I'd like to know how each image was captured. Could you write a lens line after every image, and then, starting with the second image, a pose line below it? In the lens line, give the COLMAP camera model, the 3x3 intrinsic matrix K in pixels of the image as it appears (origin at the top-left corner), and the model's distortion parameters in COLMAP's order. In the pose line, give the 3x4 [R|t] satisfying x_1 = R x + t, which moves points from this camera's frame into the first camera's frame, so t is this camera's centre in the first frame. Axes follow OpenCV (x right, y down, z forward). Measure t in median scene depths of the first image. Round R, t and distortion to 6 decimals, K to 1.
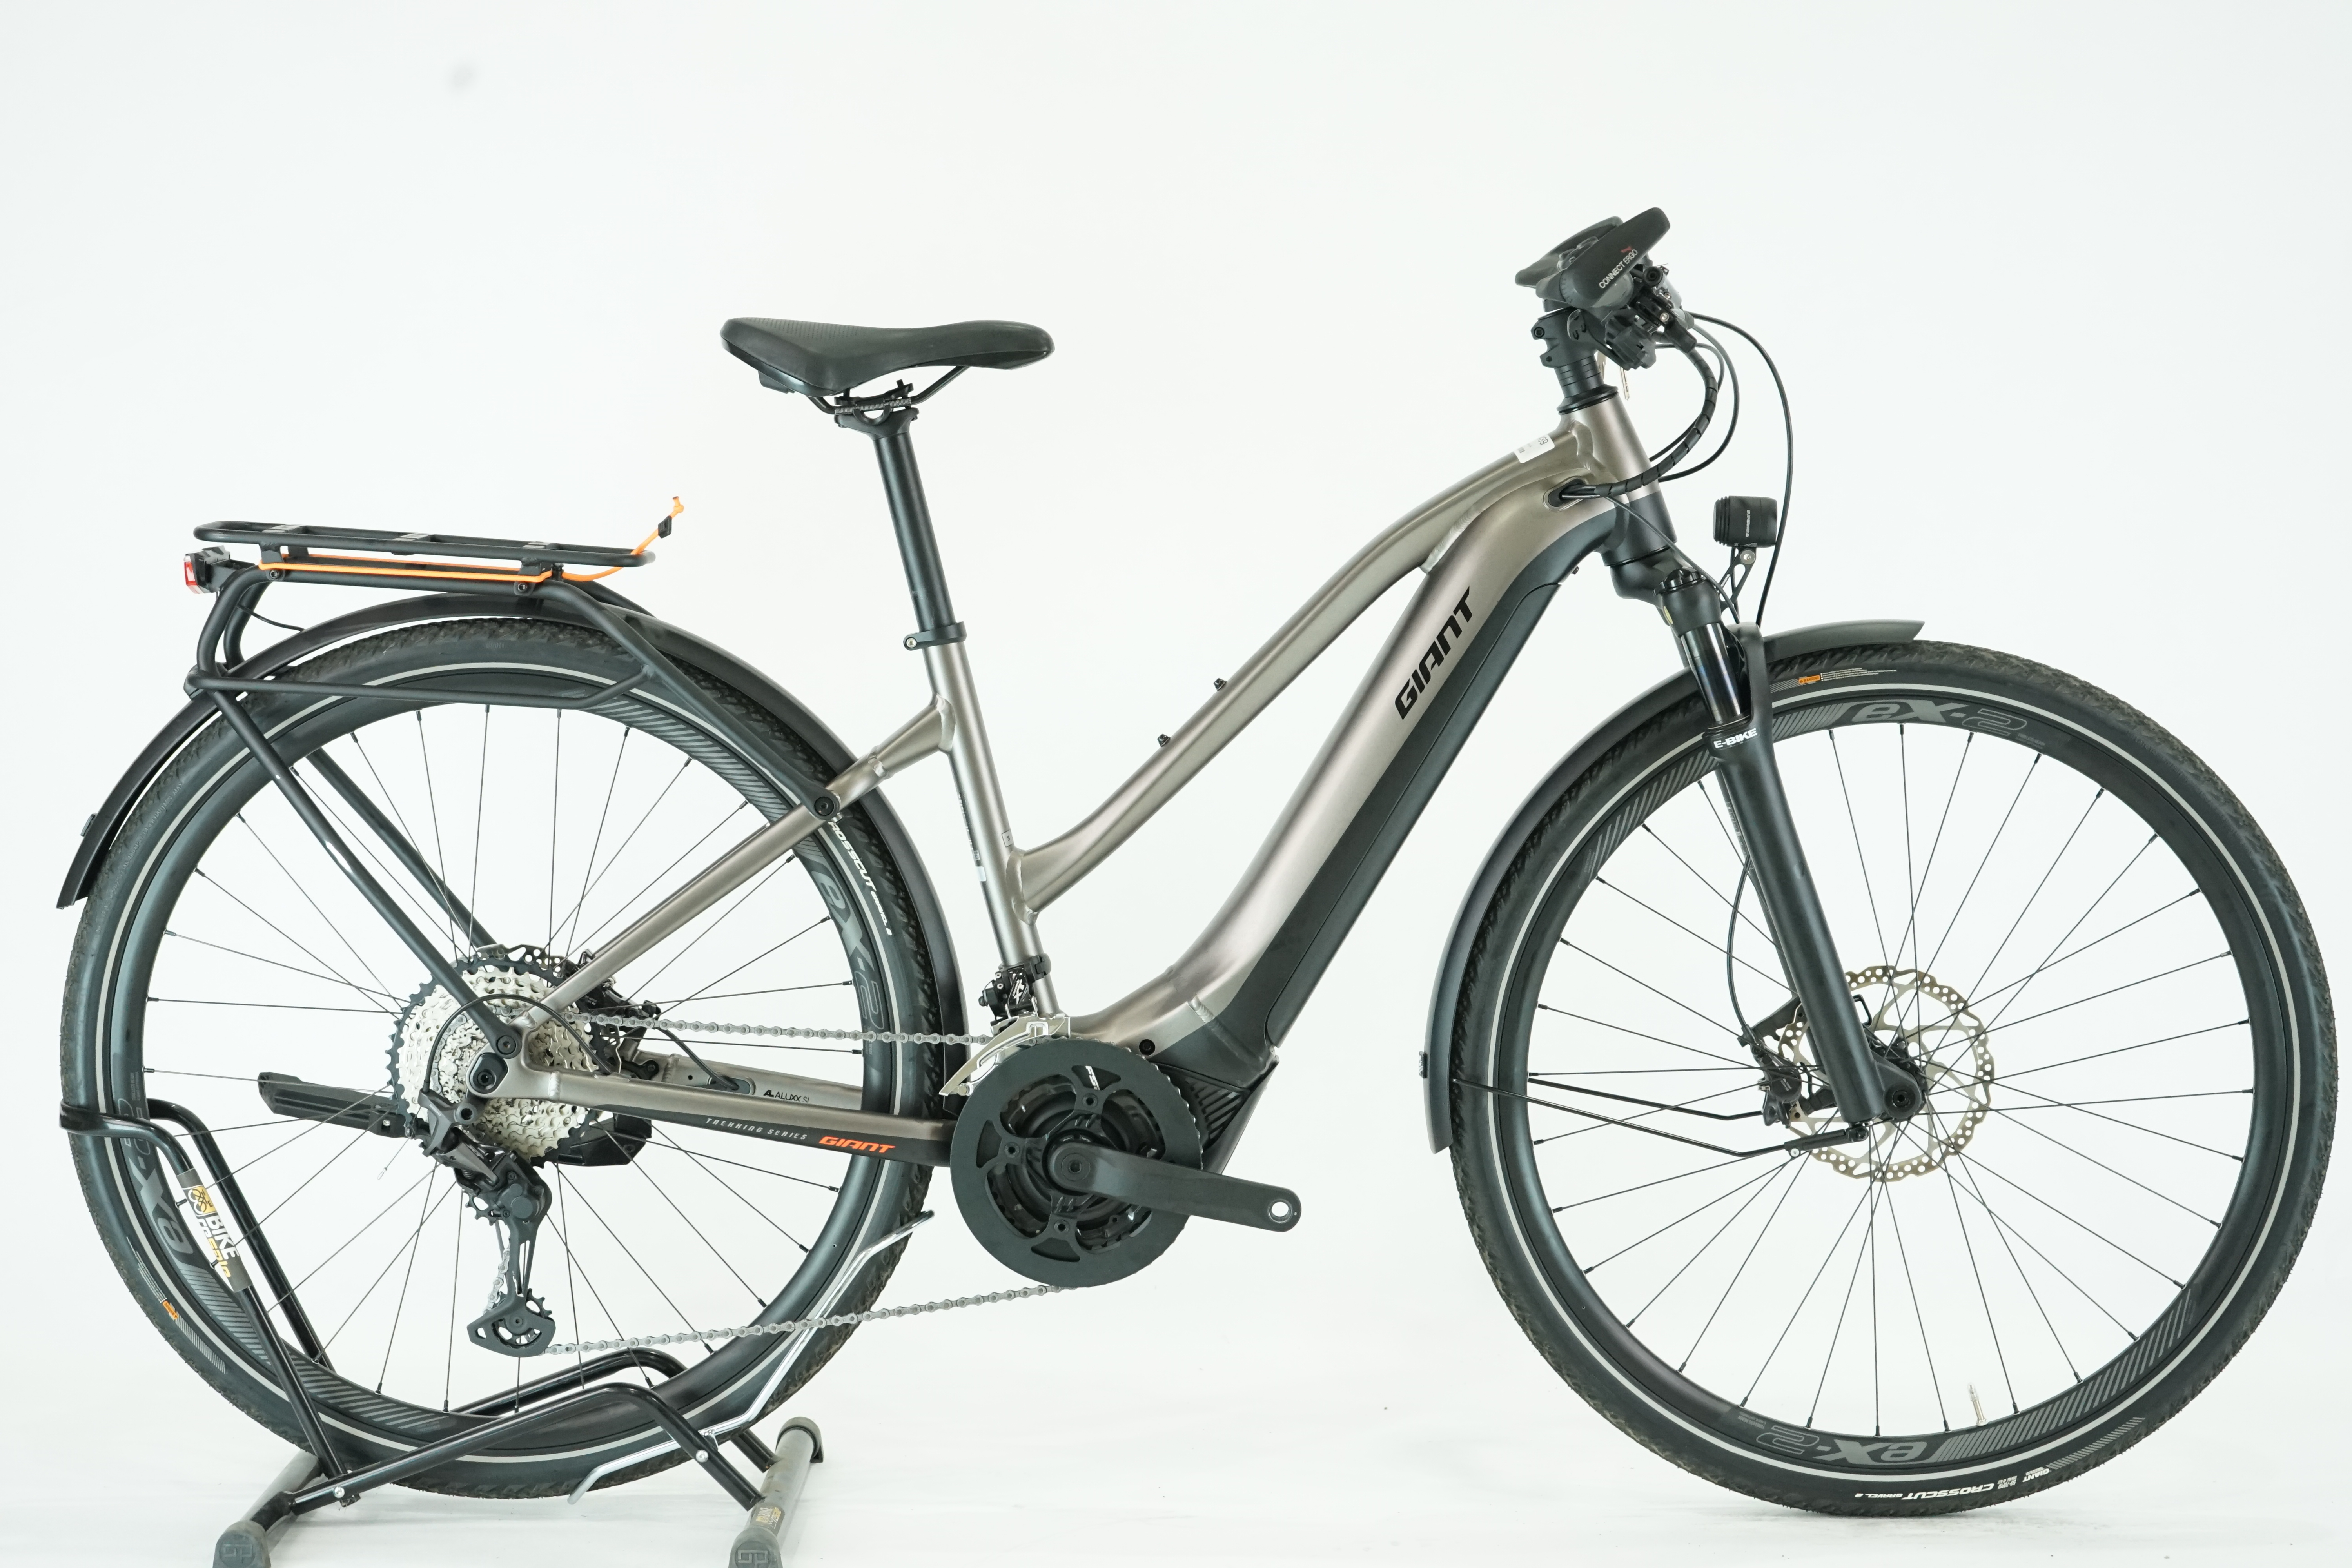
lens RADIAL K [[4681.8, 0, 1181.3], [0, 4681.8, 783.8], [0, 0, 1]] dist [0.058189, 0.000000]
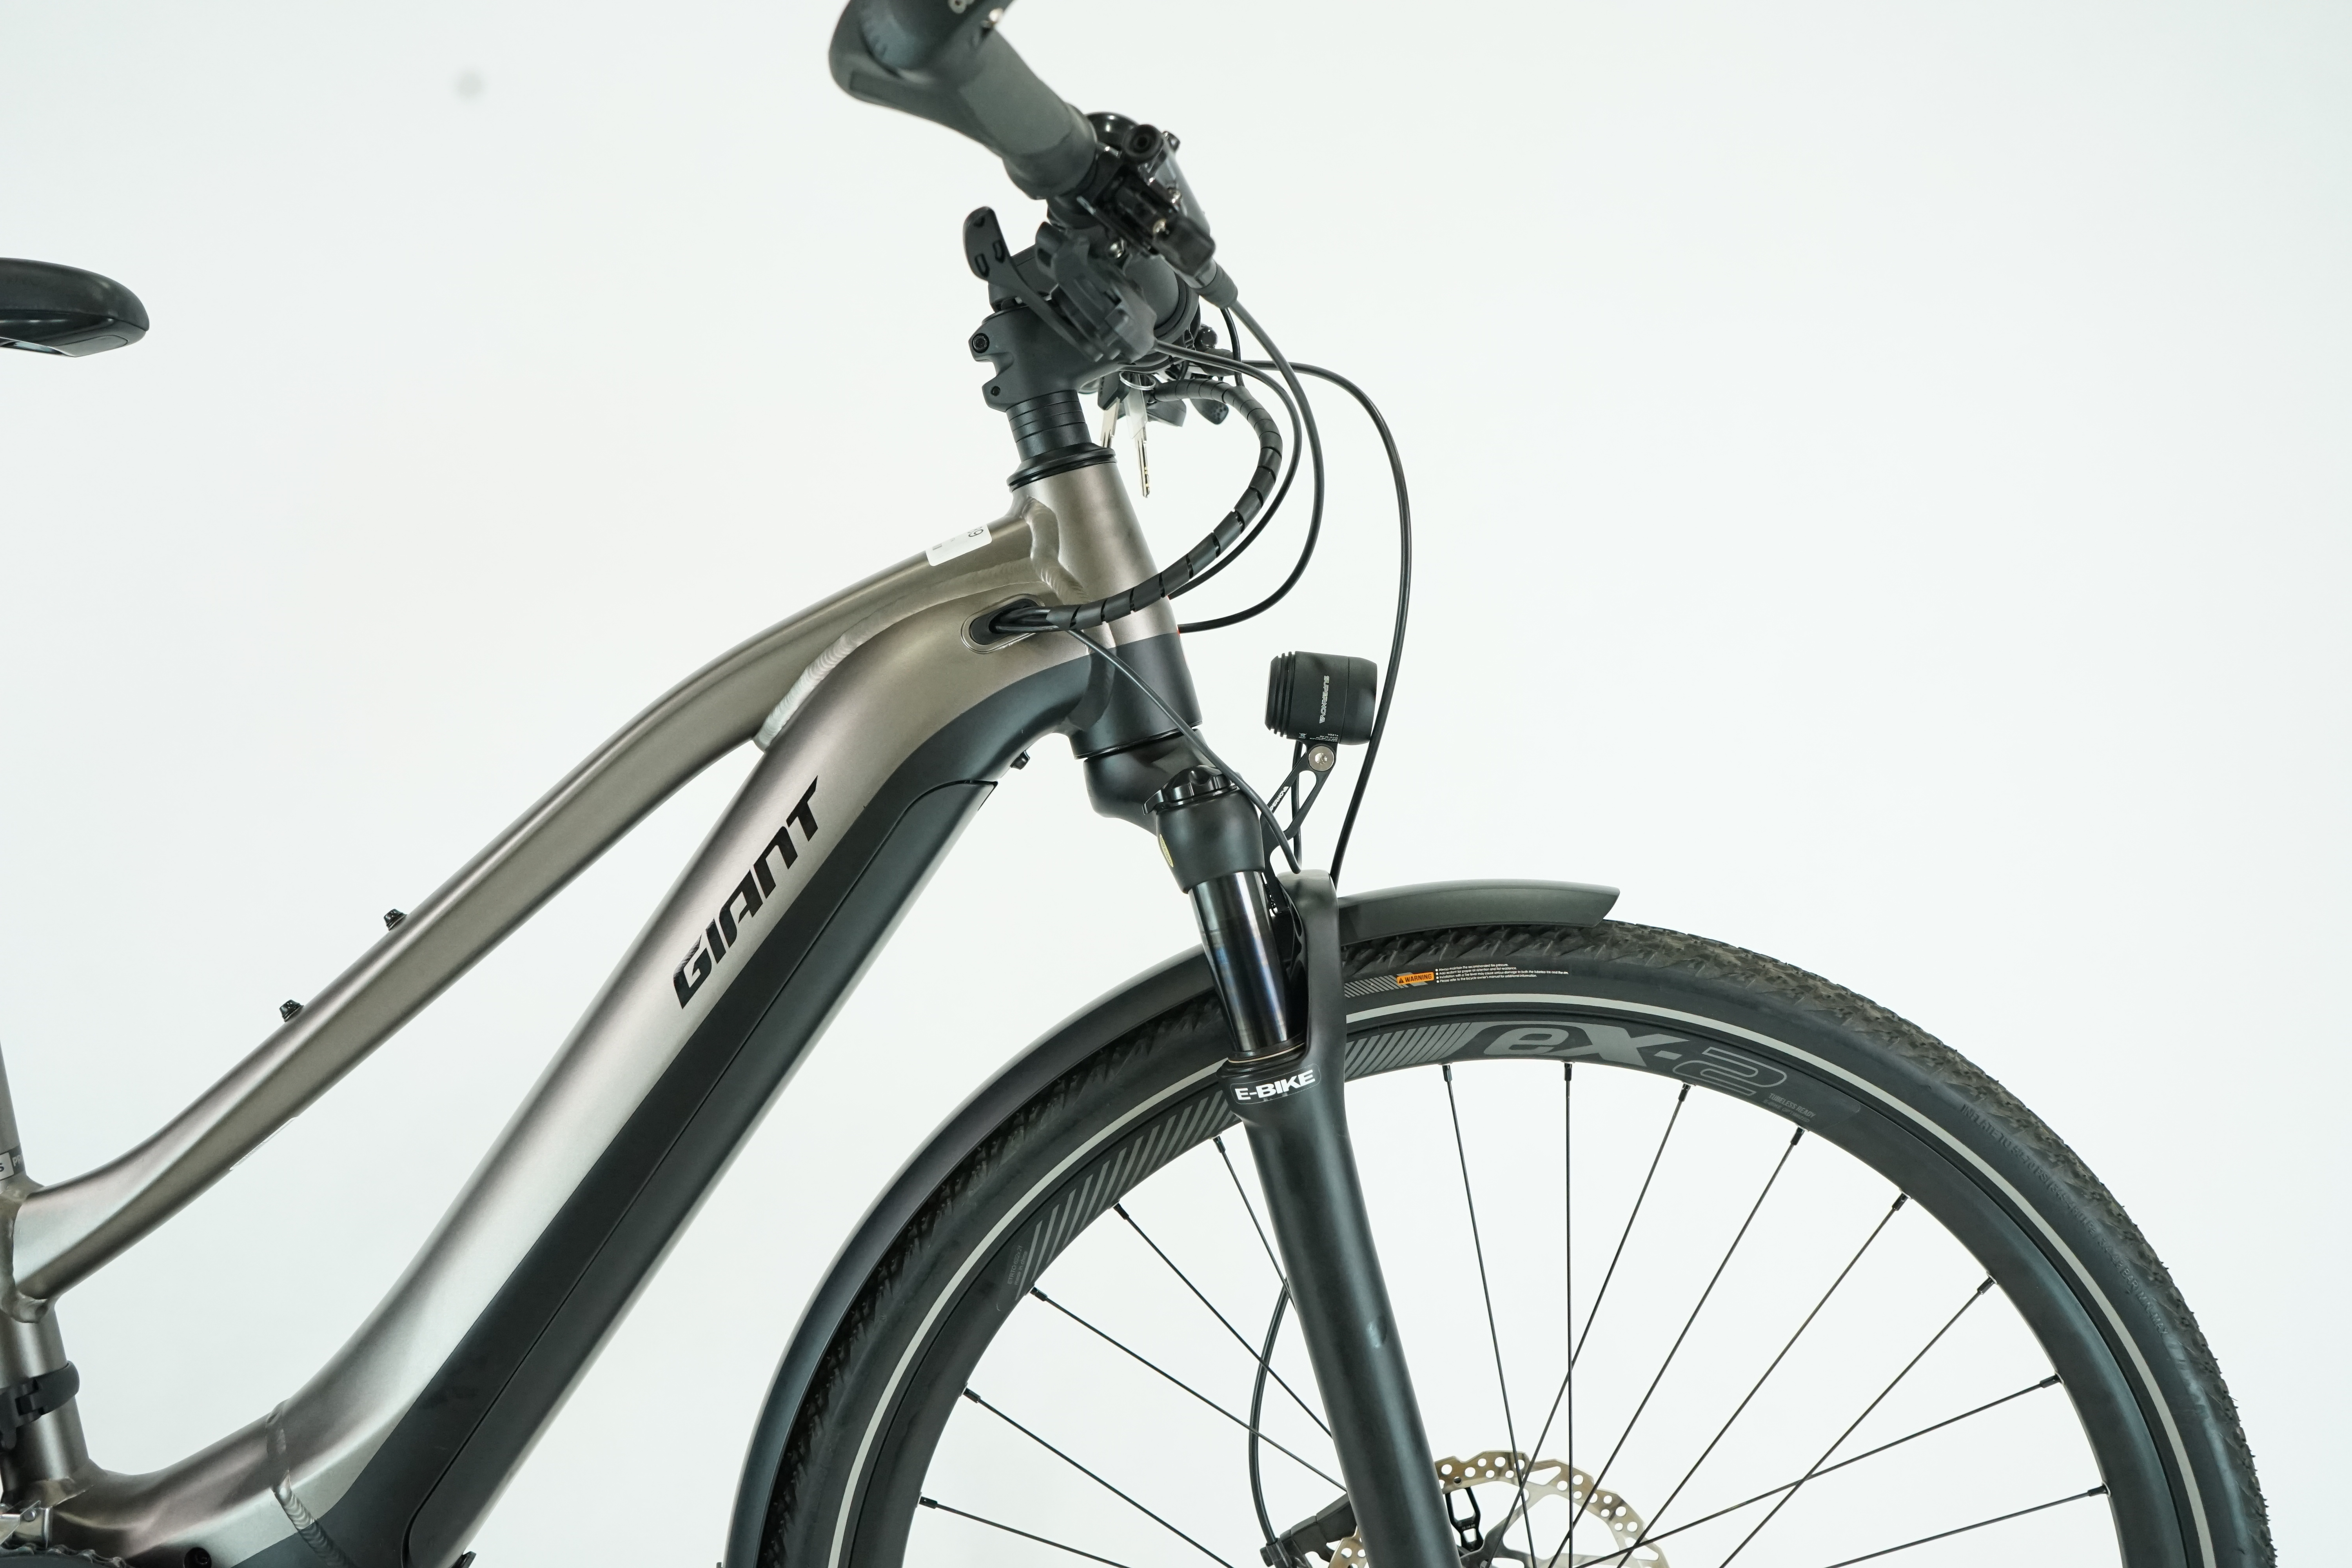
lens RADIAL K [[2077.3, 0, 1169.2], [0, 2077.3, 792.1], [0, 0, 1]] dist [-0.007156, -0.002918]
pose [[0.997674, 0.064255, 0.022739, 0.096470], [-0.063114, 0.996862, -0.047775, -0.030754], [-0.025738, 0.046228, 0.998599, 0.743911]]
